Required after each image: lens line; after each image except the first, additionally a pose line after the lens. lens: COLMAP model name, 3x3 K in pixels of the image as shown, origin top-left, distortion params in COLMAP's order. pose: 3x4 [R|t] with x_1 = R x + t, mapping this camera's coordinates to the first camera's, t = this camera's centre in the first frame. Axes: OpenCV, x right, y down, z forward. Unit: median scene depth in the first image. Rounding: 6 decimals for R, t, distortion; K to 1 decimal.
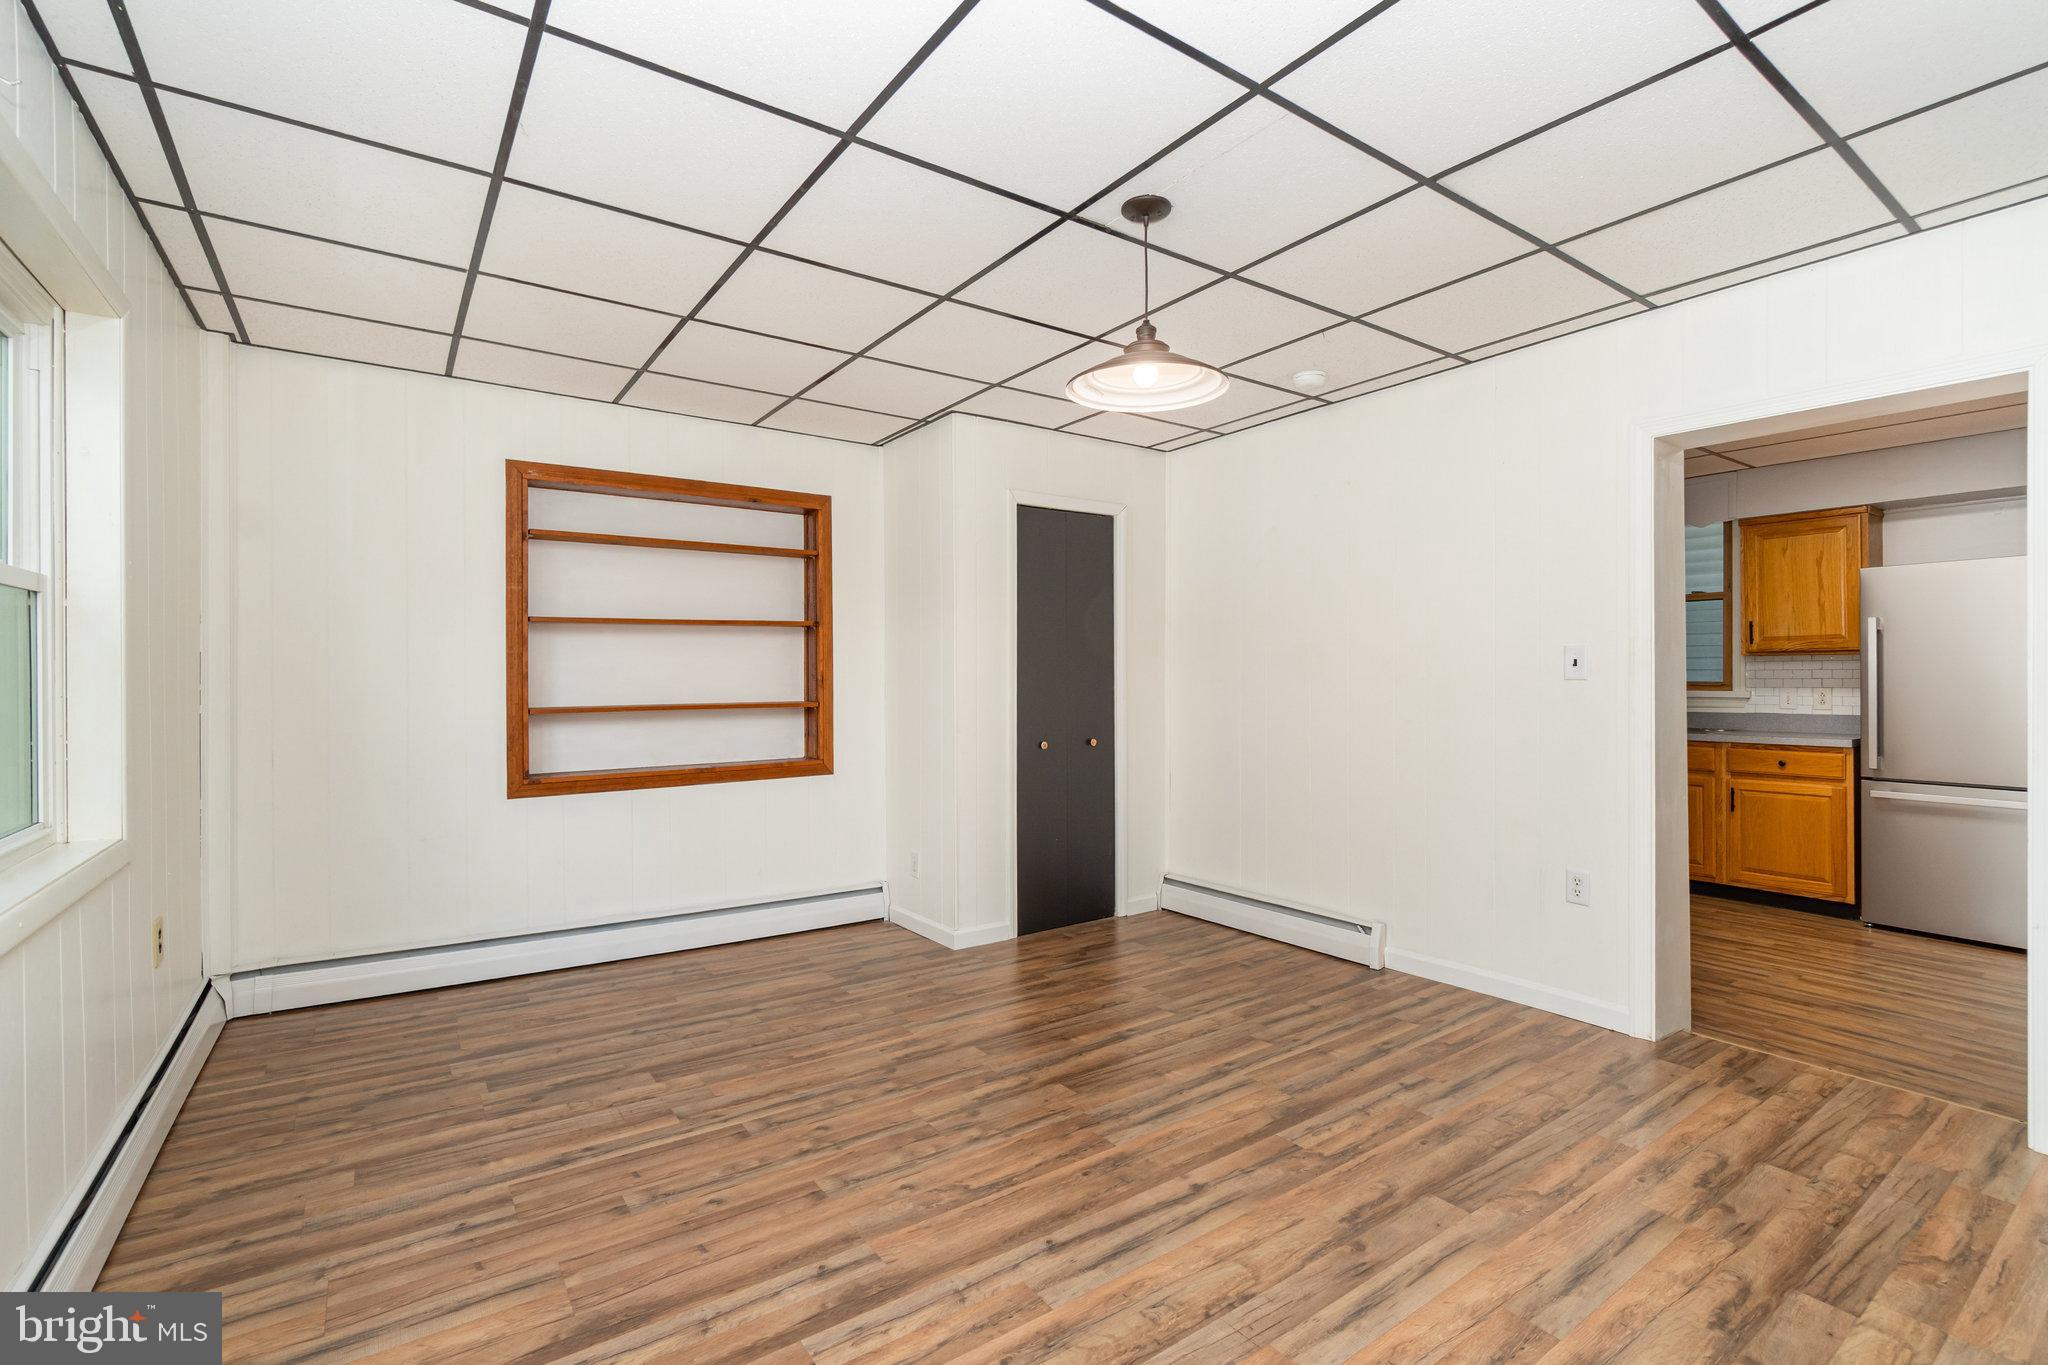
lens RADIAL K [[871.9, 0, 986.8], [0, 871.9, 667.7], [0, 0, 1]] dist [-0.003520, 0.000027]
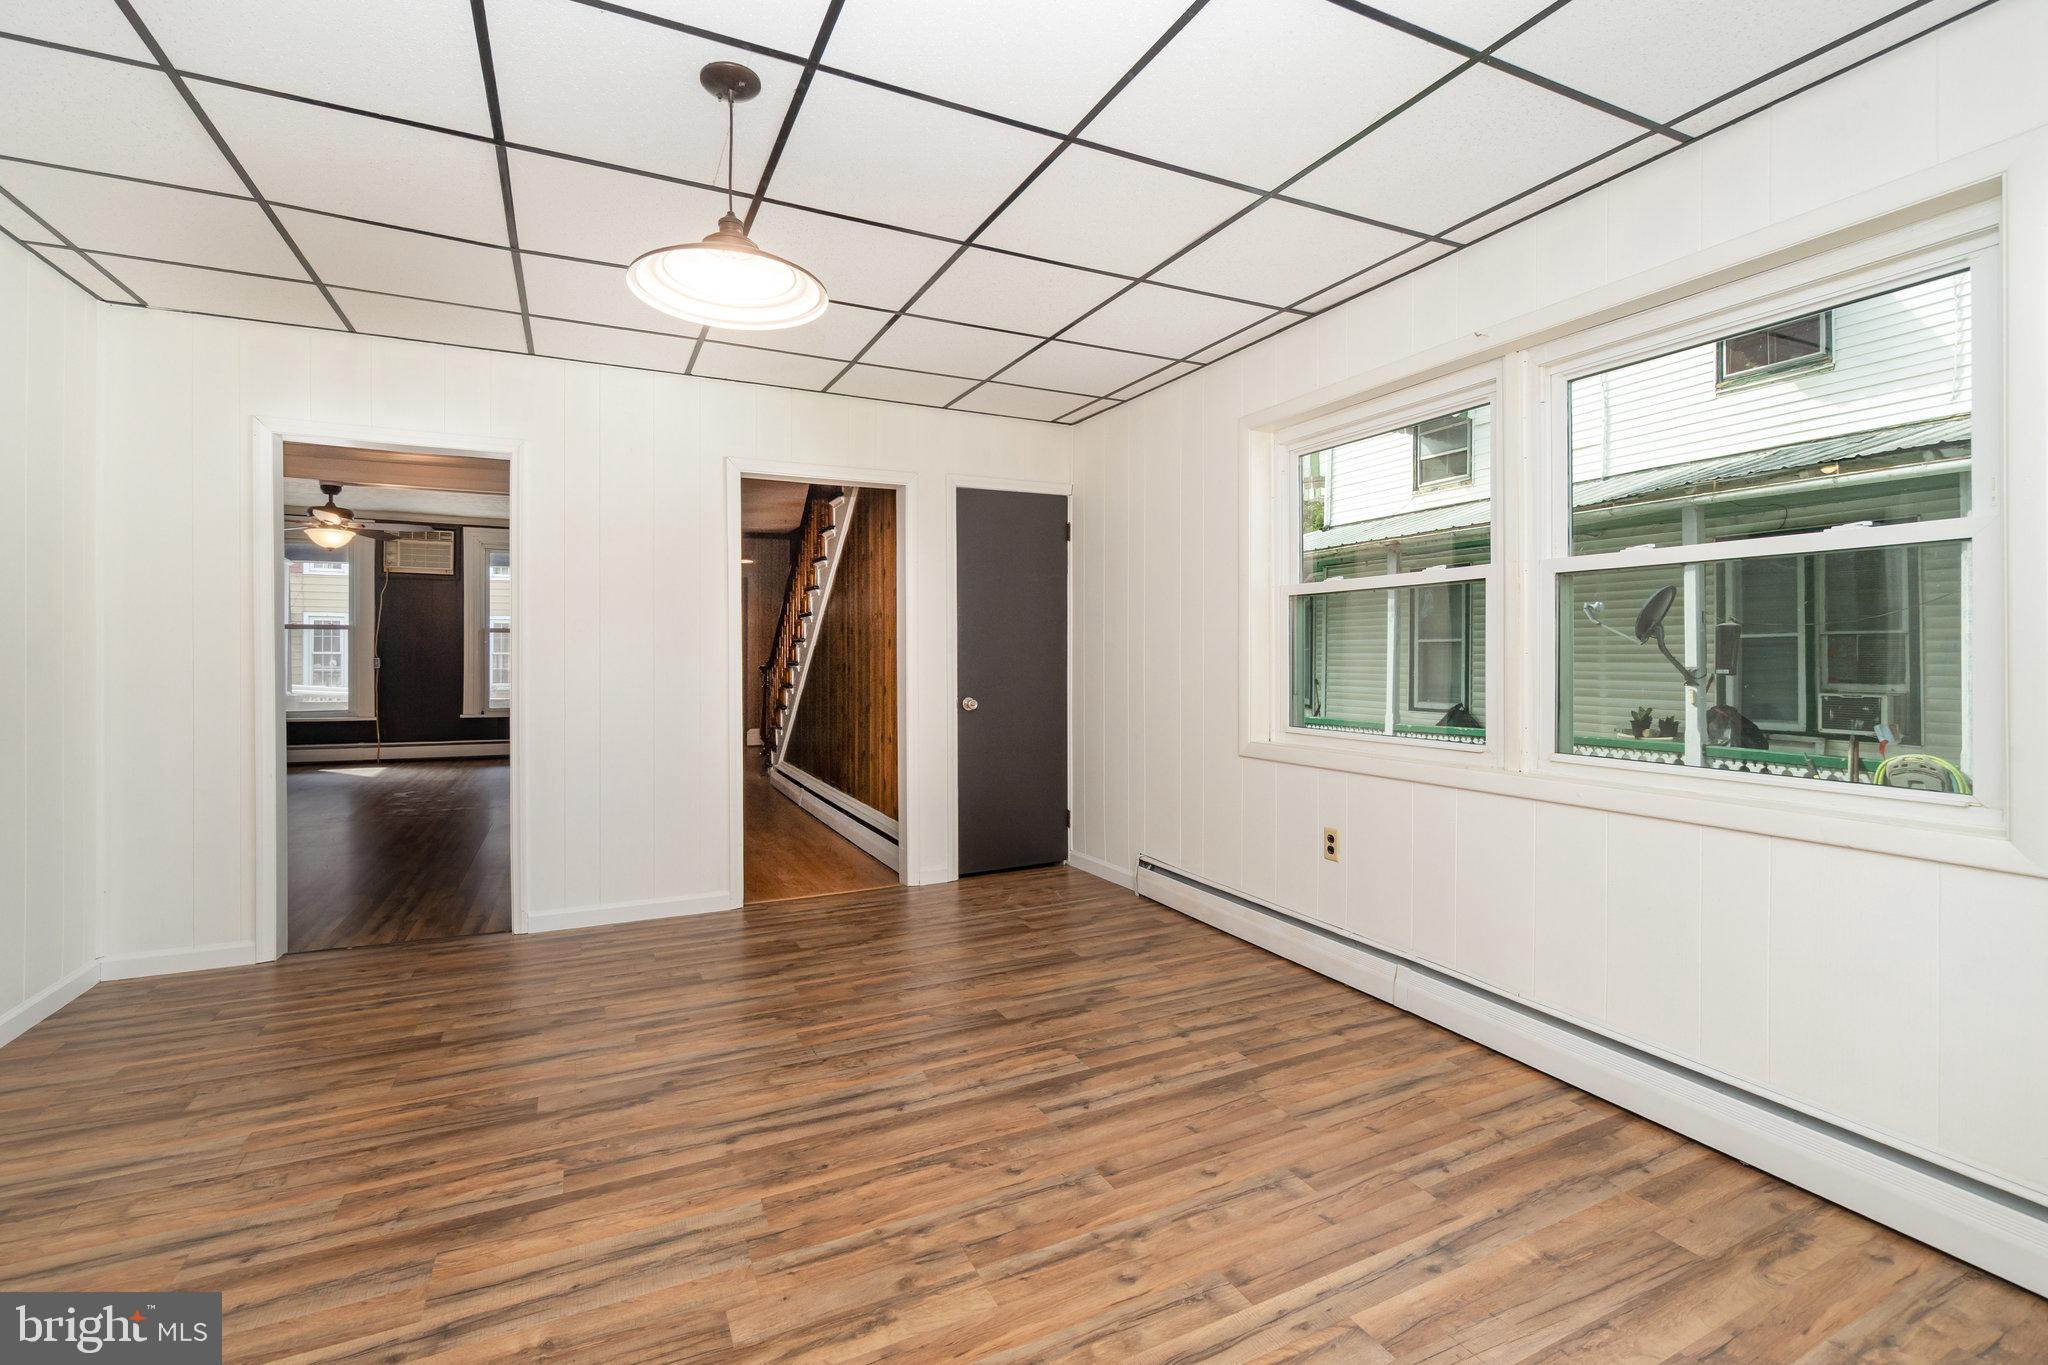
lens RADIAL K [[871.9, 0, 986.8], [0, 871.9, 667.7], [0, 0, 1]] dist [-0.003520, 0.000027]
pose [[-0.985681, -0.004930, 0.168551, -0.222630], [-0.004147, 0.999979, 0.005000, 0.039850], [-0.168572, 0.004229, -0.985680, 1.963731]]
